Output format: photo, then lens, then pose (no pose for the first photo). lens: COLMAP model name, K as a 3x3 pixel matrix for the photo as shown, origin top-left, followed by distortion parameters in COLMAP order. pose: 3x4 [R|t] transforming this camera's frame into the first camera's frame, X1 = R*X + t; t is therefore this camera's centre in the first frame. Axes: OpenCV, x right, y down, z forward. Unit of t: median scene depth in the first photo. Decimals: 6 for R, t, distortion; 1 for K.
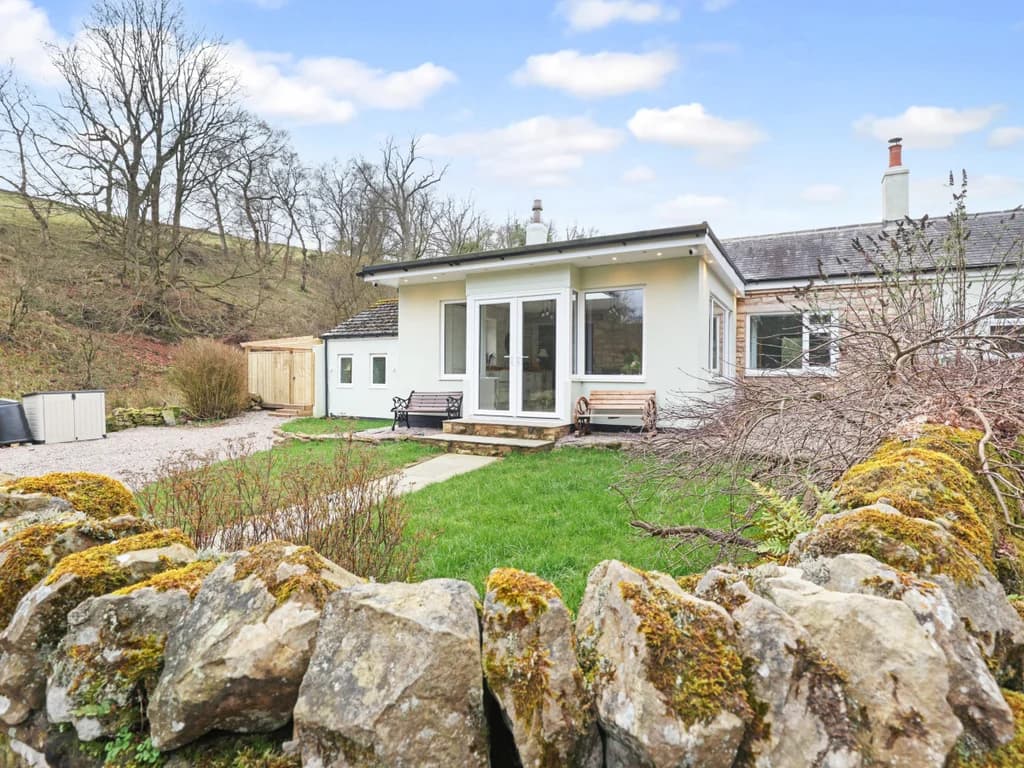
lens RADIAL K [[536.9, 0, 506.7], [0, 536.9, 379.9], [0, 0, 1]] dist [-0.022091, 0.000773]
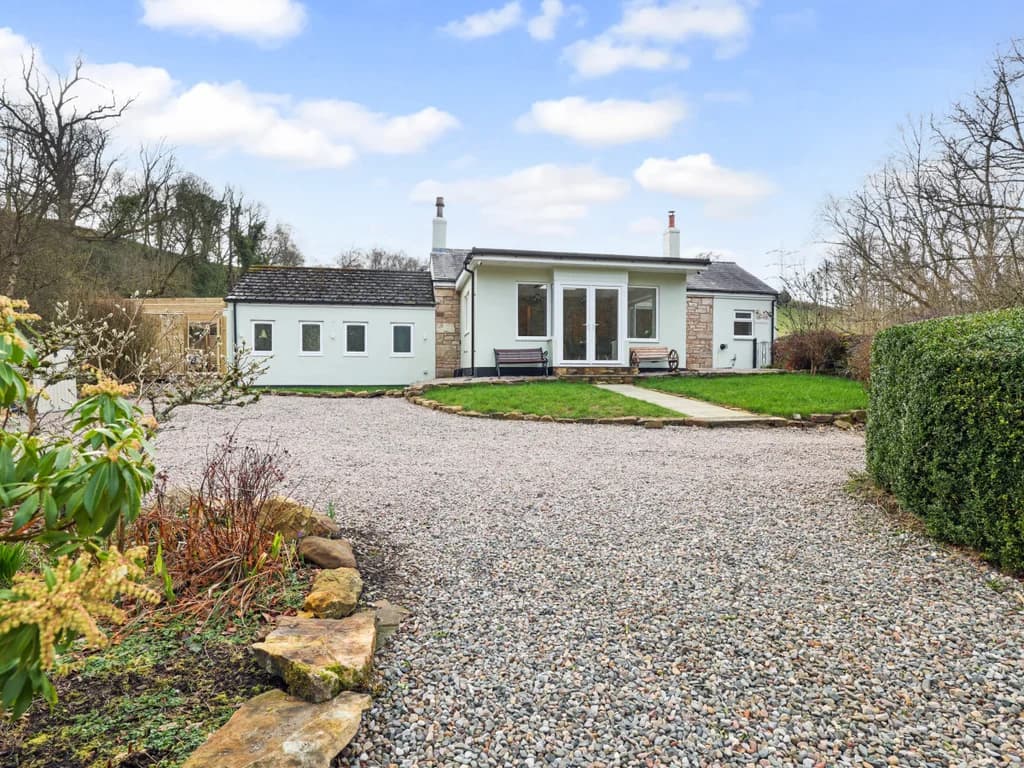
lens RADIAL K [[536.9, 0, 506.7], [0, 536.9, 379.9], [0, 0, 1]] dist [-0.022091, 0.000773]
pose [[0.760405, -0.018573, 0.649183, -1.065014], [0.006009, 0.999749, 0.021564, 0.073259], [-0.649421, -0.012496, 0.760326, -0.012831]]
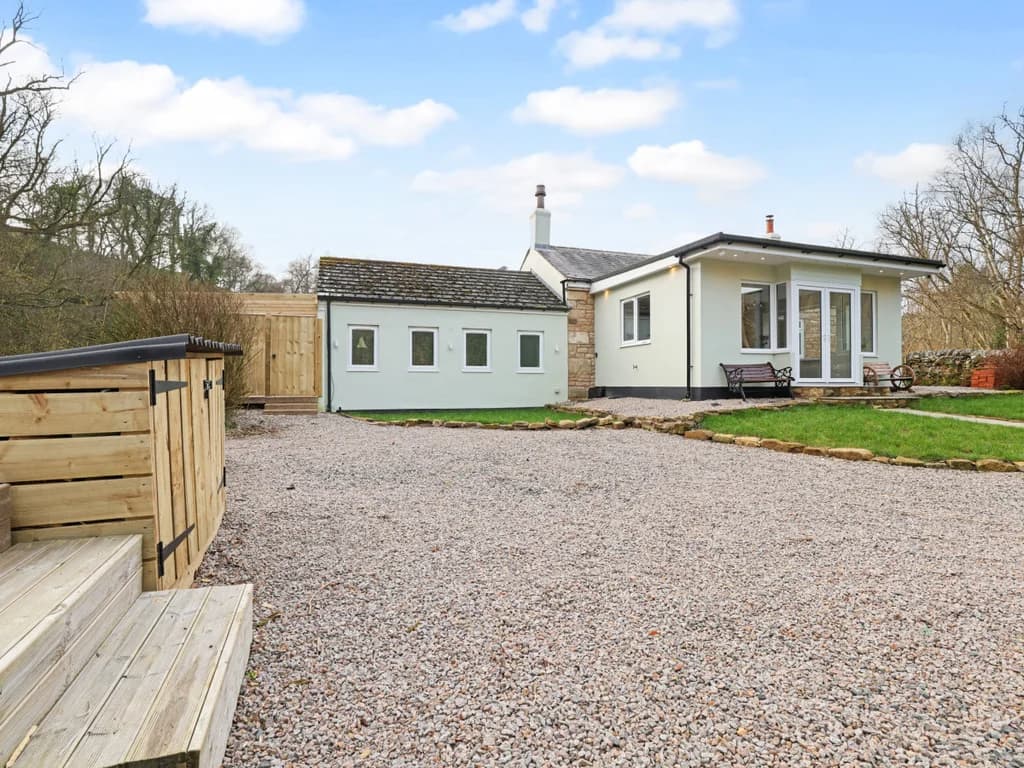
lens RADIAL K [[520.0, 0, 512.0], [0, 520.0, 384.0], [0, 0, 1]] dist [-0.023220, 0.000548]
pose [[0.661669, -0.010728, 0.749719, -1.261589], [0.007194, 0.999942, 0.007959, 0.052176], [-0.749761, 0.000127, 0.661708, 0.685504]]
